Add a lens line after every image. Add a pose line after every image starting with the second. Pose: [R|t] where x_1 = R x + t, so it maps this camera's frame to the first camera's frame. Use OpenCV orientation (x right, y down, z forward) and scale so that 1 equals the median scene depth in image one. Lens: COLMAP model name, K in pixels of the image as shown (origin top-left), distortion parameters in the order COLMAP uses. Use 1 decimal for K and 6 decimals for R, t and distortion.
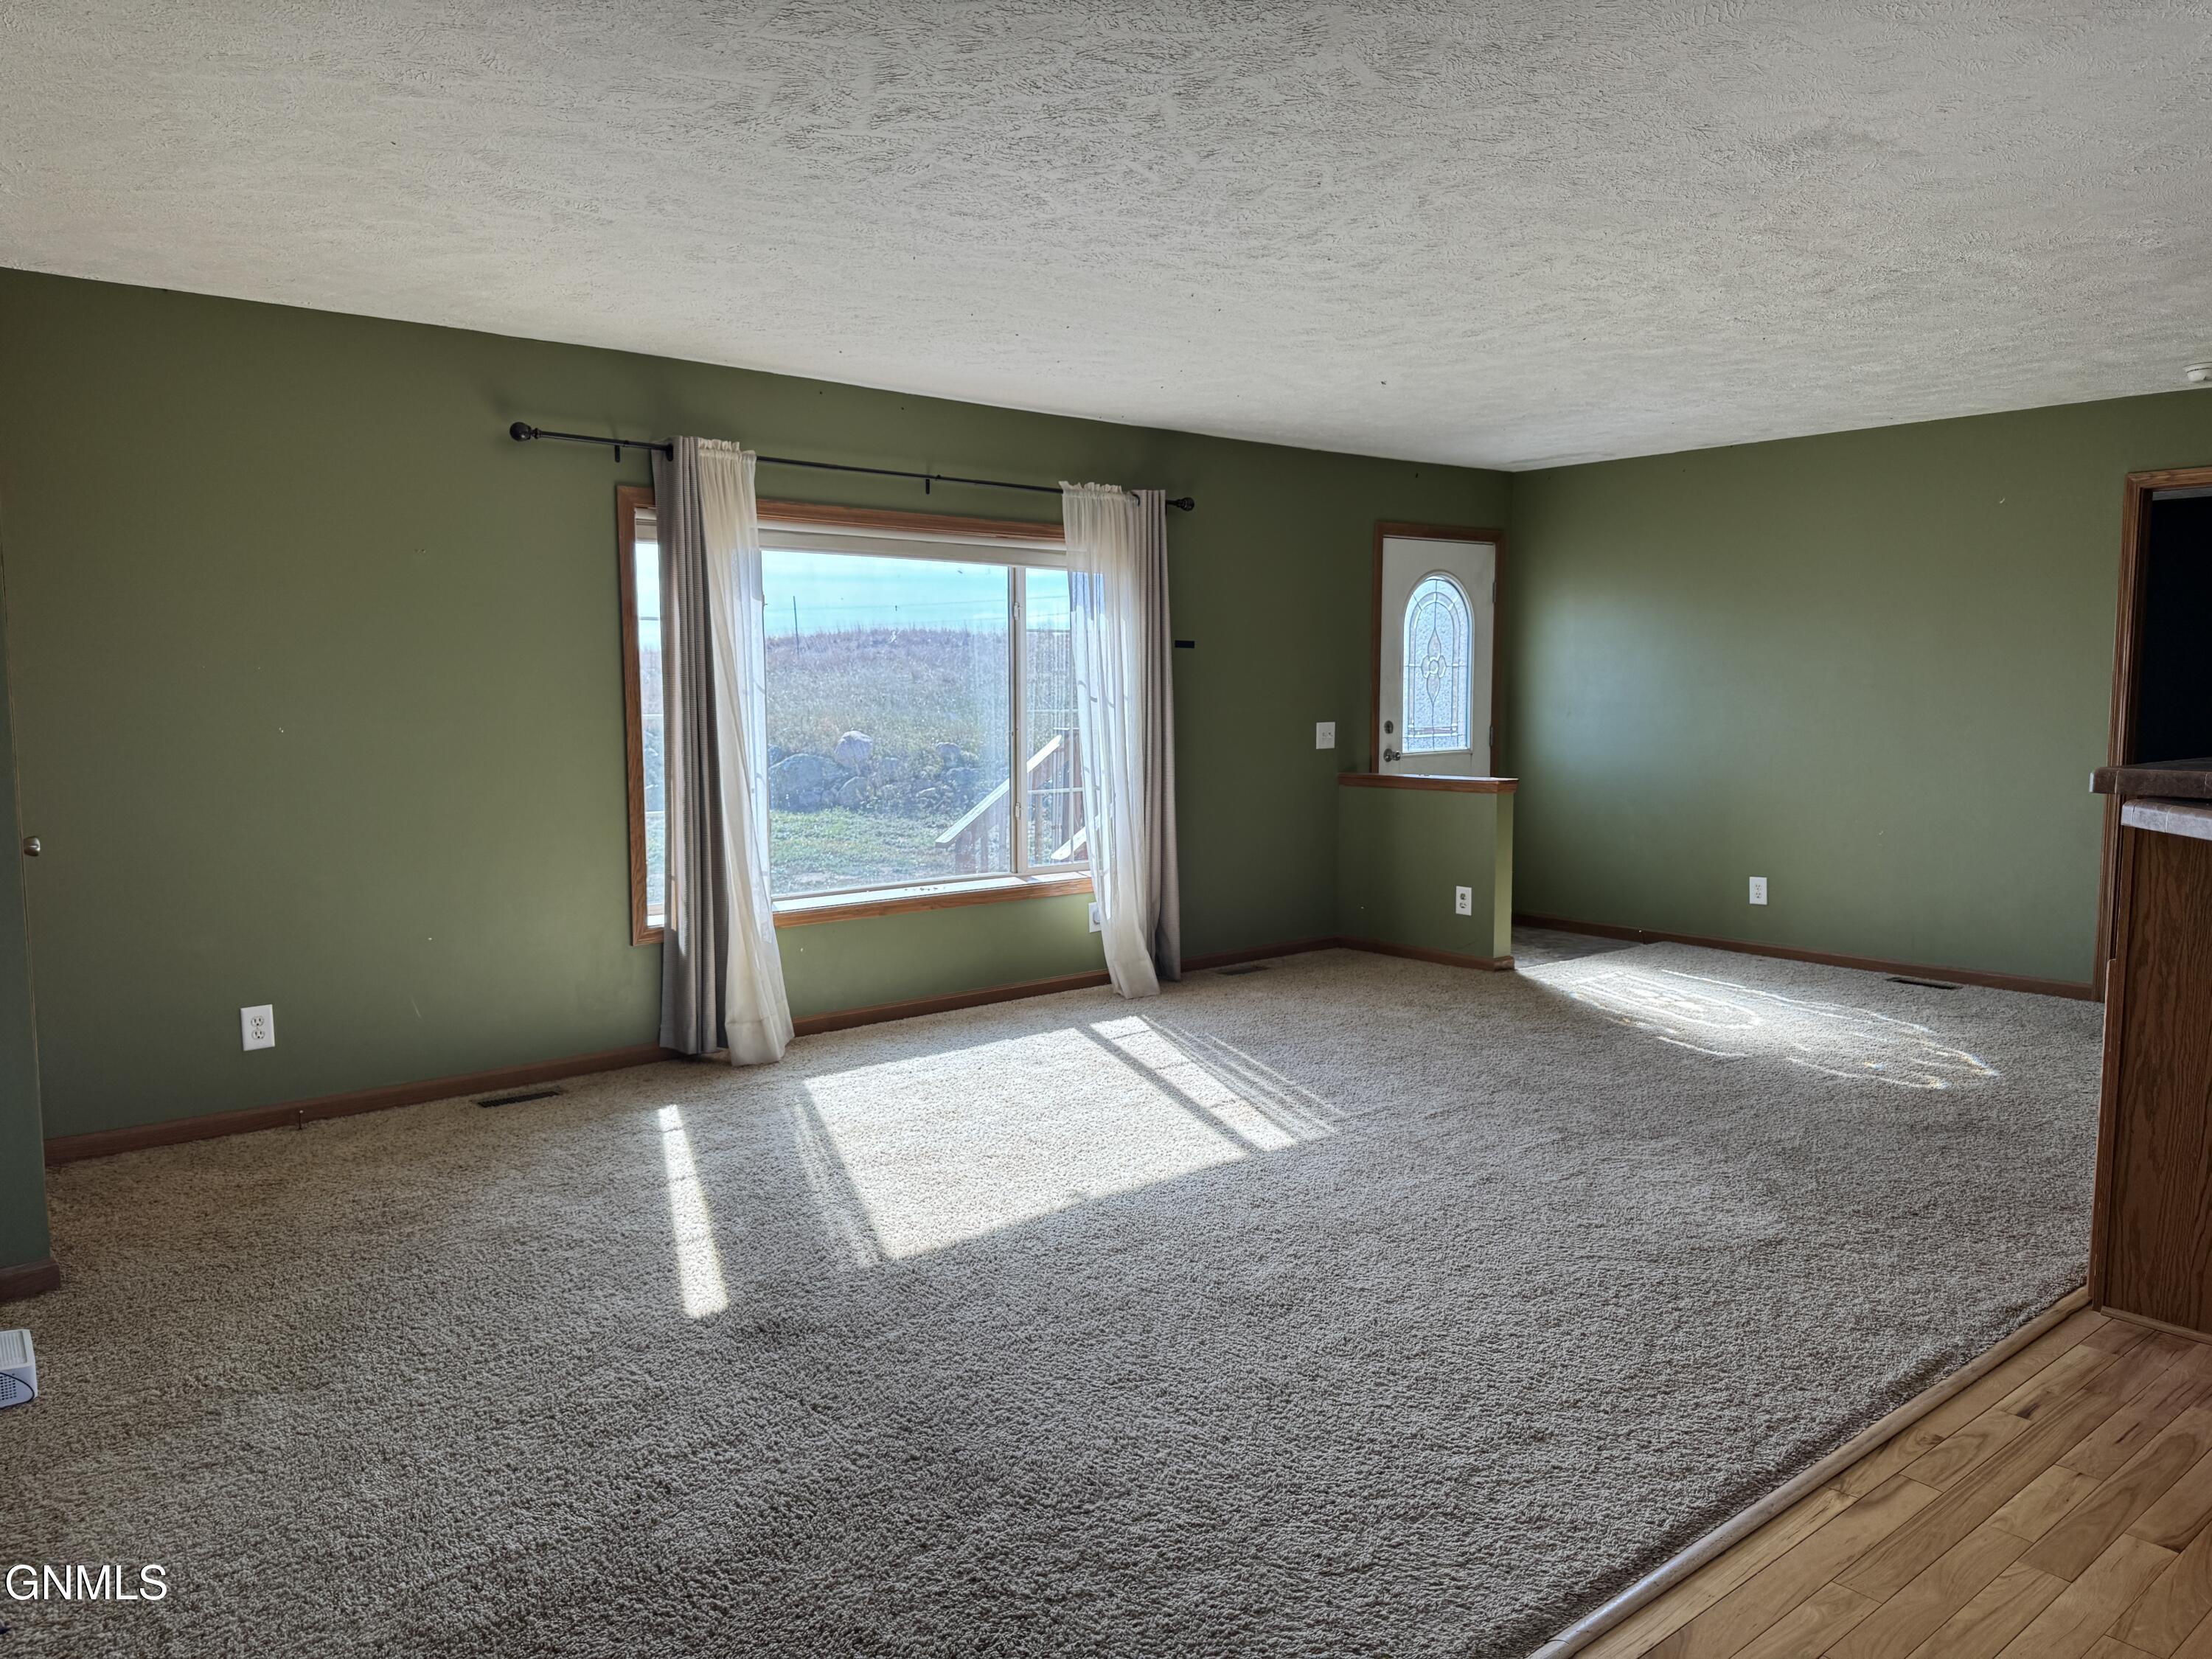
lens RADIAL K [[1548.7, 0, 1119.9], [0, 1548.7, 824.9], [0, 0, 1]] dist [0.042195, -0.053243]
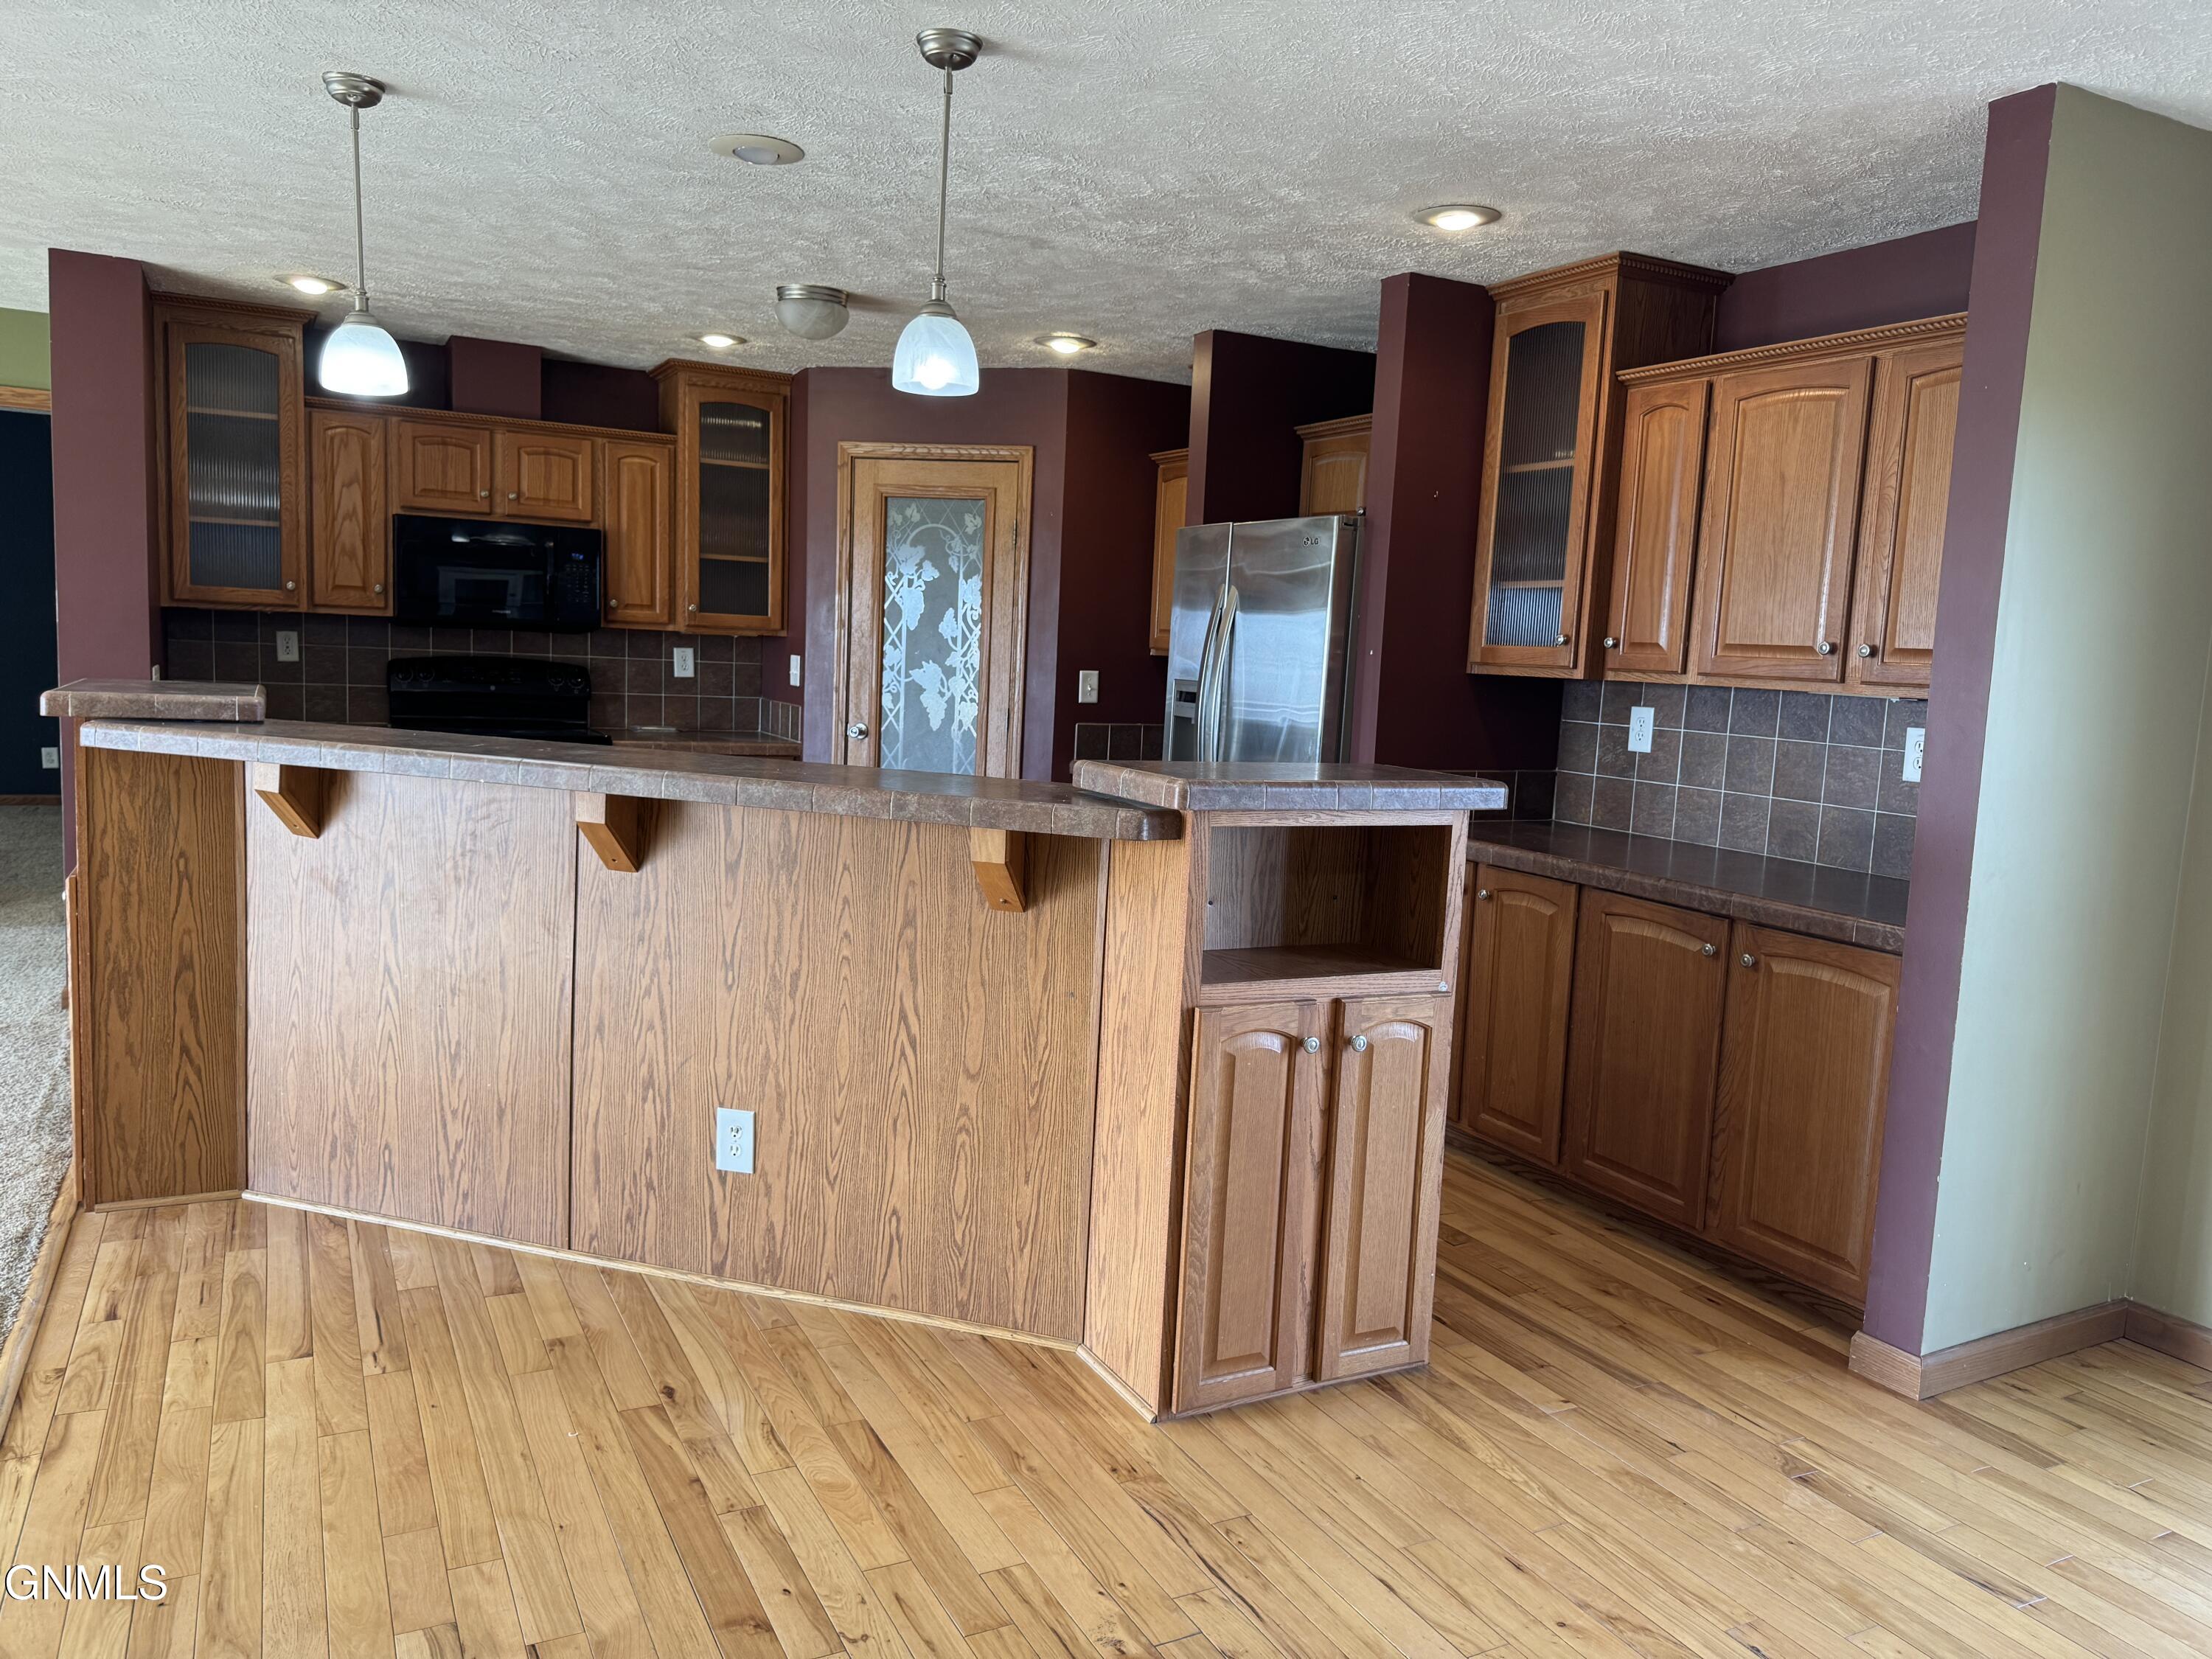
lens RADIAL K [[1548.7, 0, 1134.4], [0, 1548.7, 829.3], [0, 0, 1]] dist [0.042195, -0.053243]
pose [[0.189780, -0.100845, 0.976634, -0.211661], [0.036583, 0.994747, 0.095607, -0.015863], [-0.981145, 0.017584, 0.192472, 0.096168]]
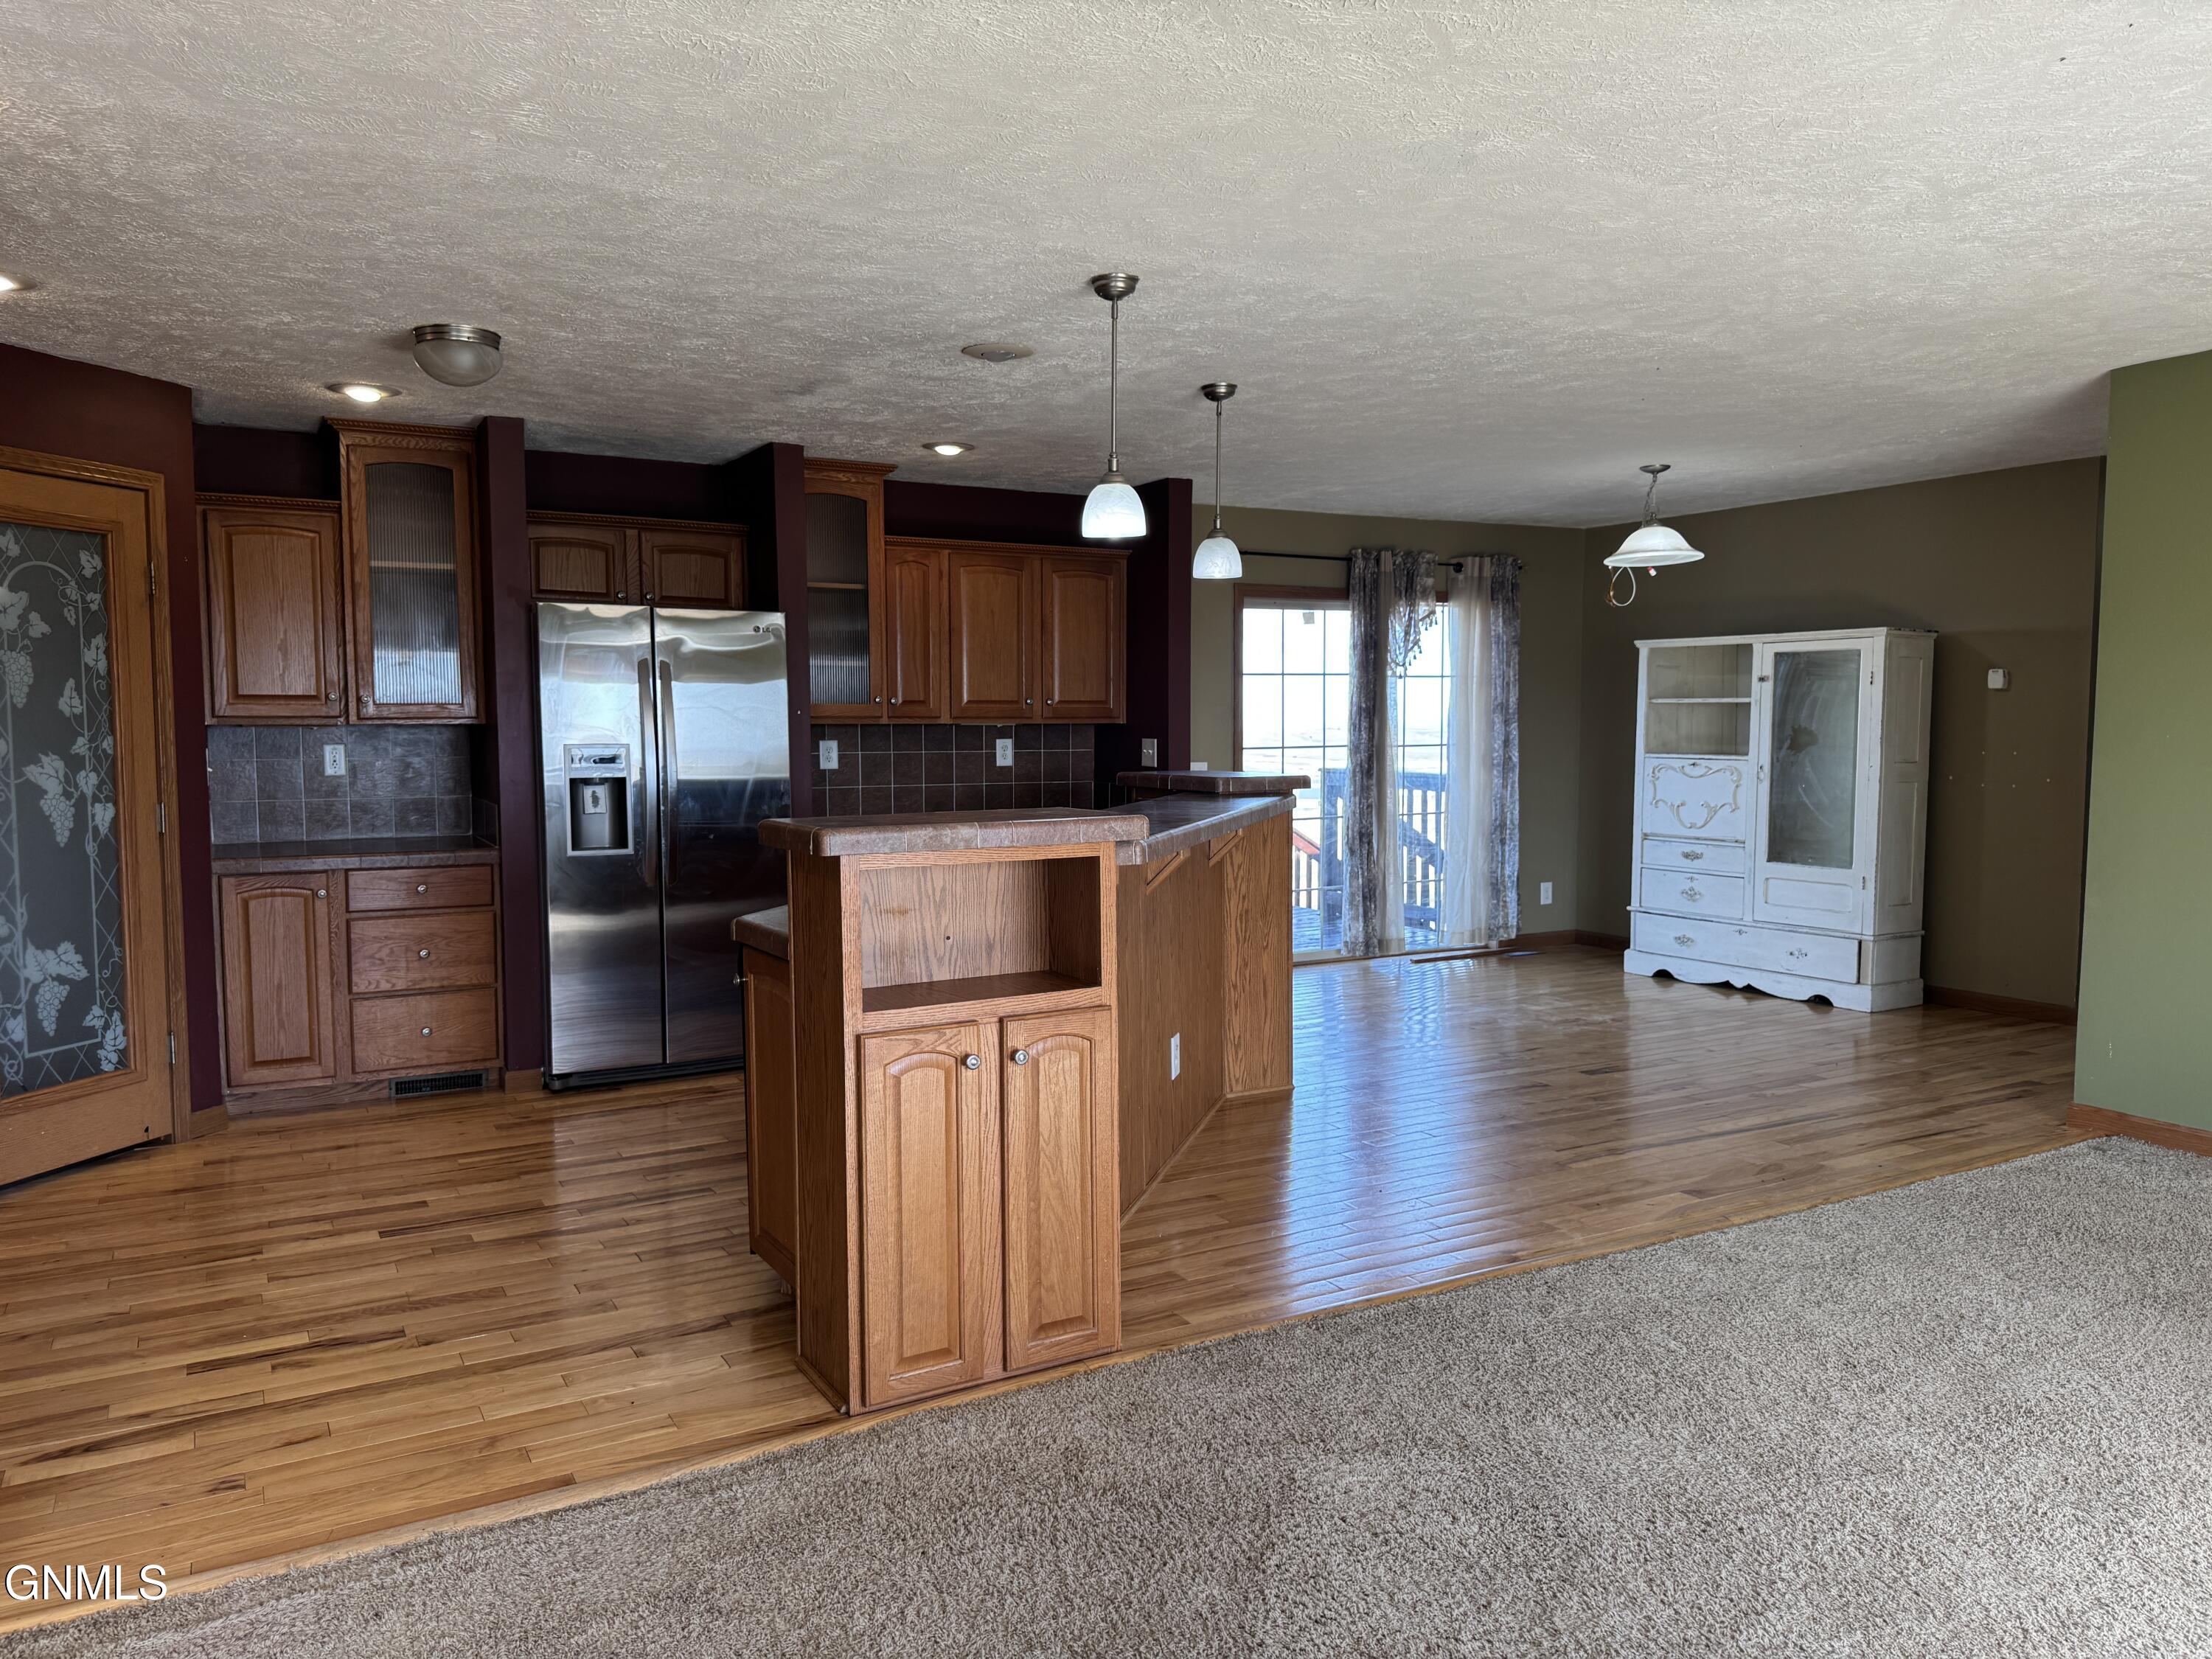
lens RADIAL K [[1548.7, 0, 1091.9], [0, 1548.7, 838.7], [0, 0, 1]] dist [0.042195, -0.053243]
pose [[-0.983895, -0.013516, 0.178237, 0.416106], [0.016806, 0.985726, 0.167518, -0.173988], [-0.177957, 0.167815, -0.969623, 1.746528]]
